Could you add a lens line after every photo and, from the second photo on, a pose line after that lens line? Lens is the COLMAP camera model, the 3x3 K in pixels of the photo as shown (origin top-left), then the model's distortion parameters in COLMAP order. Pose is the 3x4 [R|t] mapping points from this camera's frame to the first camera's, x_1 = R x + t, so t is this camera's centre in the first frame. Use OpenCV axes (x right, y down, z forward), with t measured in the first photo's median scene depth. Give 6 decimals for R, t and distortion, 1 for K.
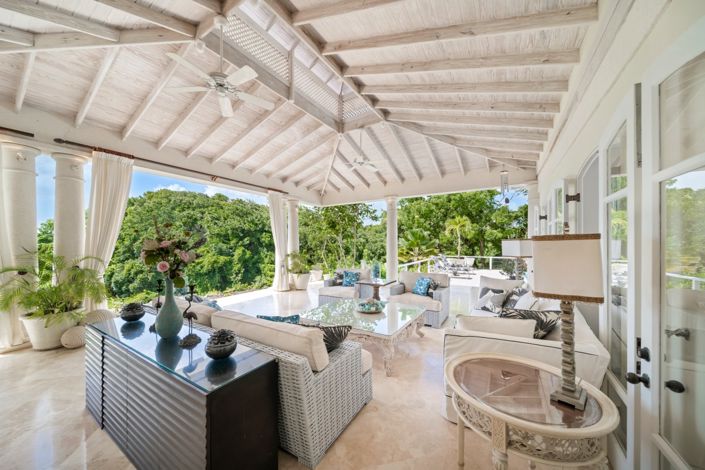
lens RADIAL K [[246.3, 0, 354.9], [0, 246.3, 239.4], [0, 0, 1]] dist [-0.013168, -0.000032]
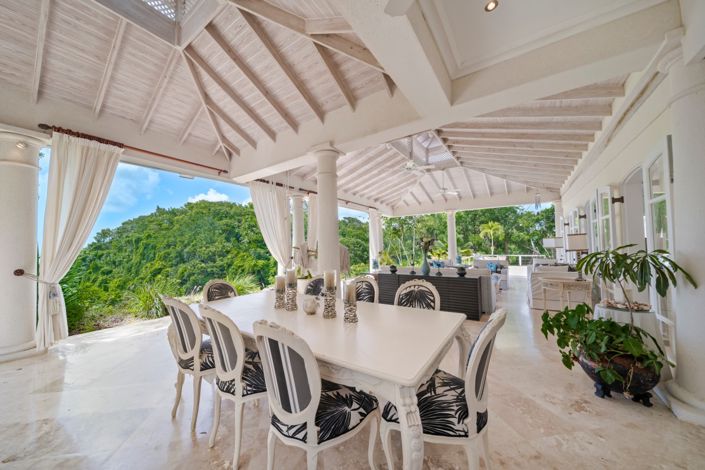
lens RADIAL K [[246.3, 0, 349.9], [0, 246.3, 232.9], [0, 0, 1]] dist [-0.013168, -0.000032]
pose [[0.997968, -0.015909, -0.061693, -0.187295], [0.013083, 0.998858, -0.045948, 0.007292], [0.062354, 0.045047, 0.997037, -0.231468]]
